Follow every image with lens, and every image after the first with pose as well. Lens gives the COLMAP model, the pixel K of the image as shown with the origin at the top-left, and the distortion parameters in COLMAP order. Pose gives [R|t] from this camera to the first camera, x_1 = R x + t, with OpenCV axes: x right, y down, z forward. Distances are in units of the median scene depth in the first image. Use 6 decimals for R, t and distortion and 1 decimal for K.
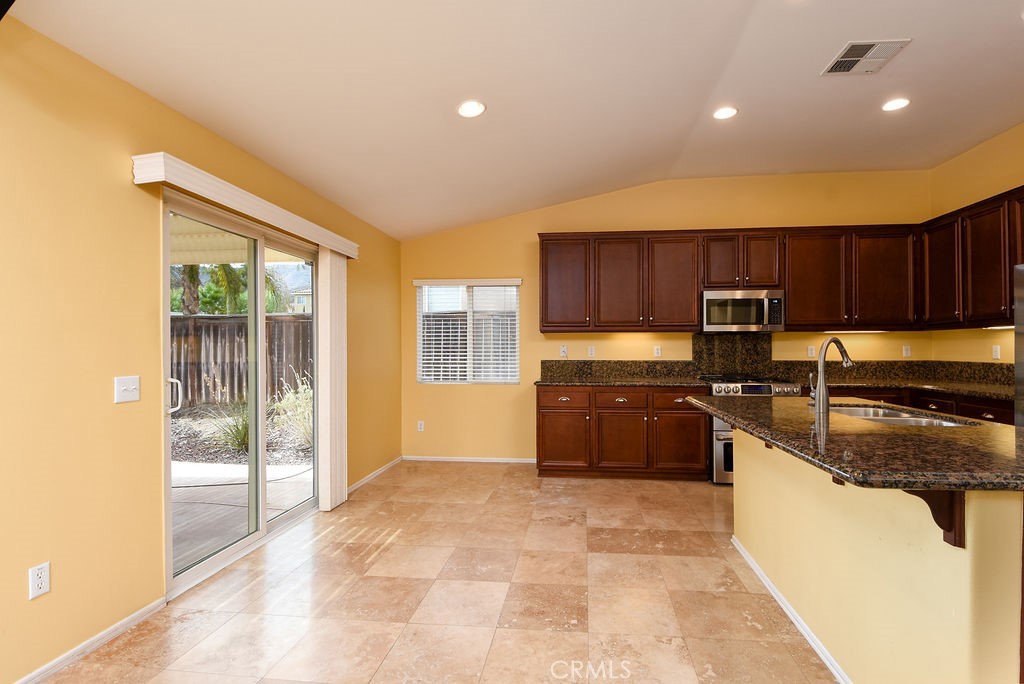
lens RADIAL K [[457.3, 0, 529.8], [0, 457.3, 347.5], [0, 0, 1]] dist [-0.000108, -0.000394]
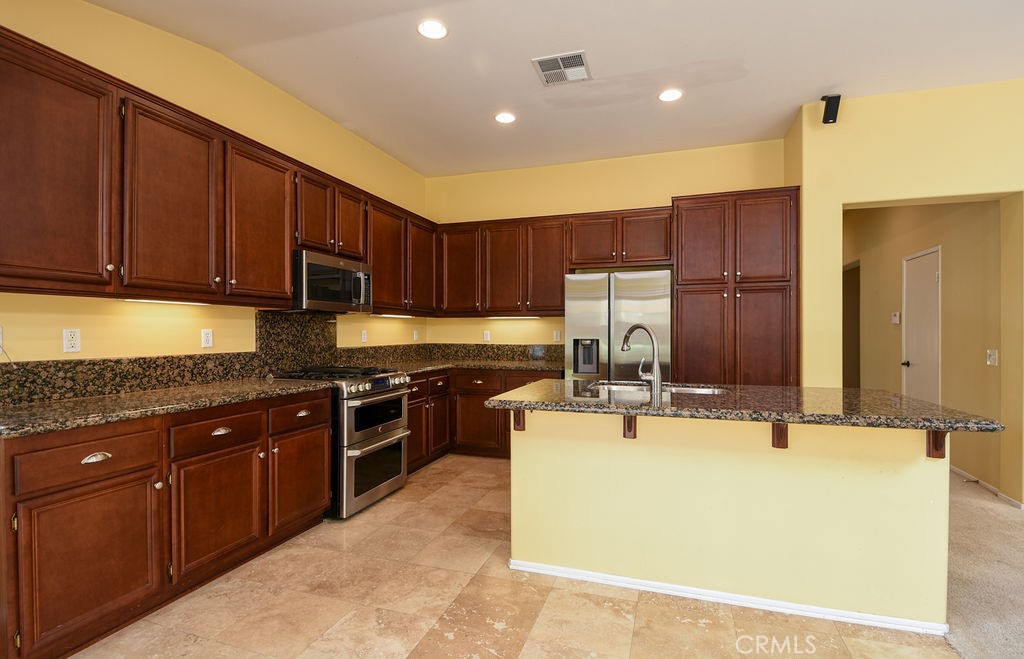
lens RADIAL K [[474.3, 0, 516.8], [0, 474.3, 333.0], [0, 0, 1]] dist [0.001627, -0.000804]
pose [[0.213457, -0.000460, 0.976952, -0.253247], [-0.000473, 1.000000, 0.000574, 0.001209], [-0.976952, -0.000585, 0.213456, 0.531634]]
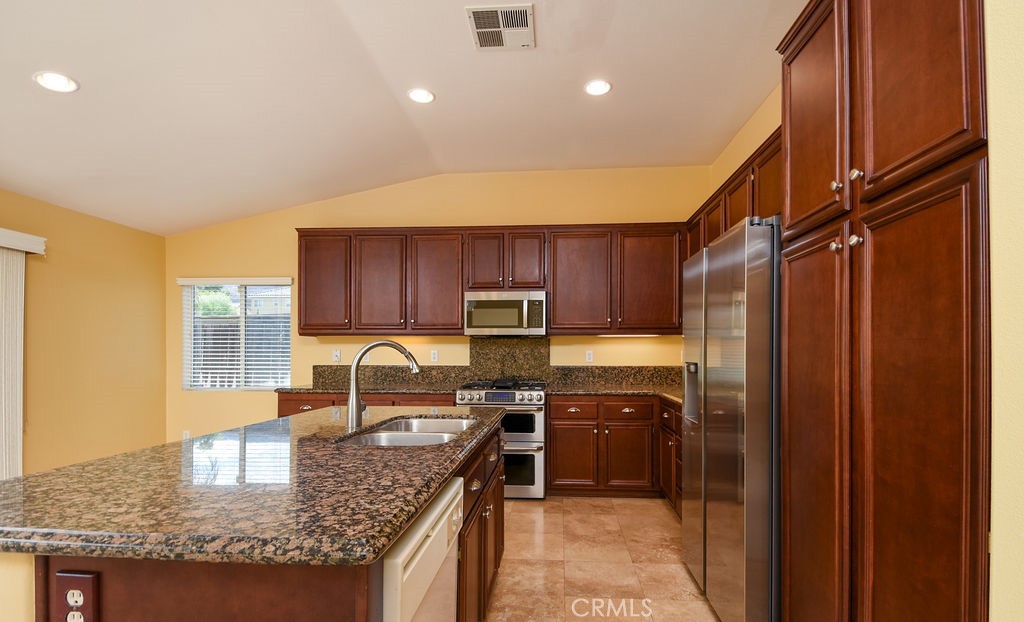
lens RADIAL K [[509.3, 0, 511.1], [0, 509.3, 347.7], [0, 0, 1]] dist [0.004325, 0.000774]
pose [[0.999556, 0.002284, 0.029701, 0.446813], [-0.002029, 0.999961, -0.008590, 0.000175], [-0.029719, 0.008526, 0.999522, -0.049867]]
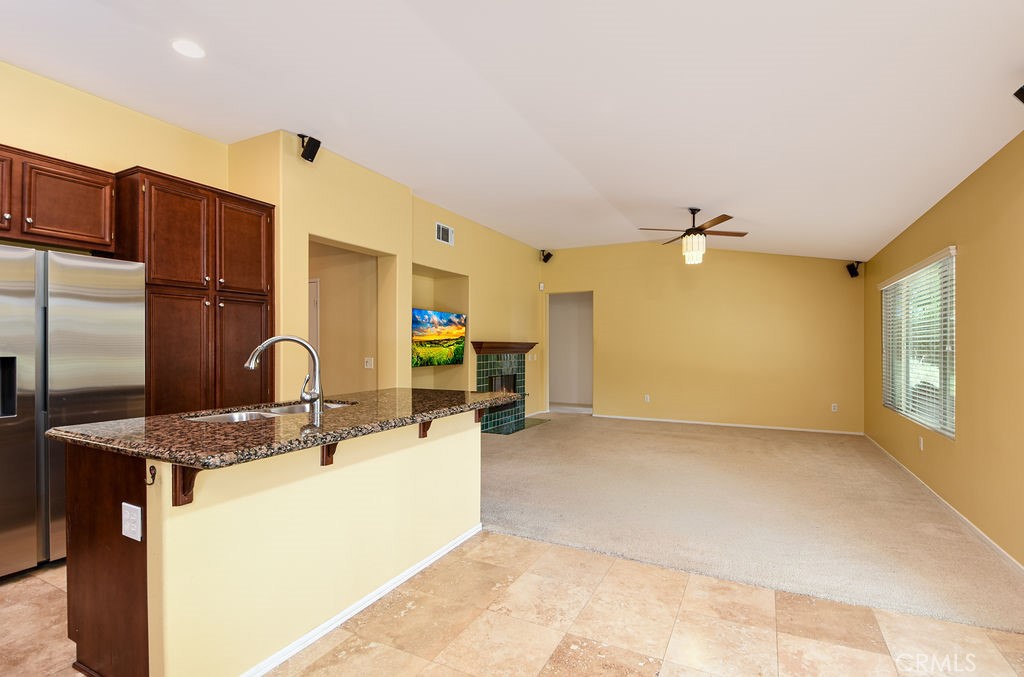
lens RADIAL K [[483.4, 0, 521.0], [0, 483.4, 344.0], [0, 0, 1]] dist [-0.001336, -0.000134]
pose [[-0.938745, 0.001837, 0.344607, -0.062719], [0.000461, 0.999992, -0.004075, 0.000749], [-0.344612, -0.003666, -0.938738, 0.895741]]
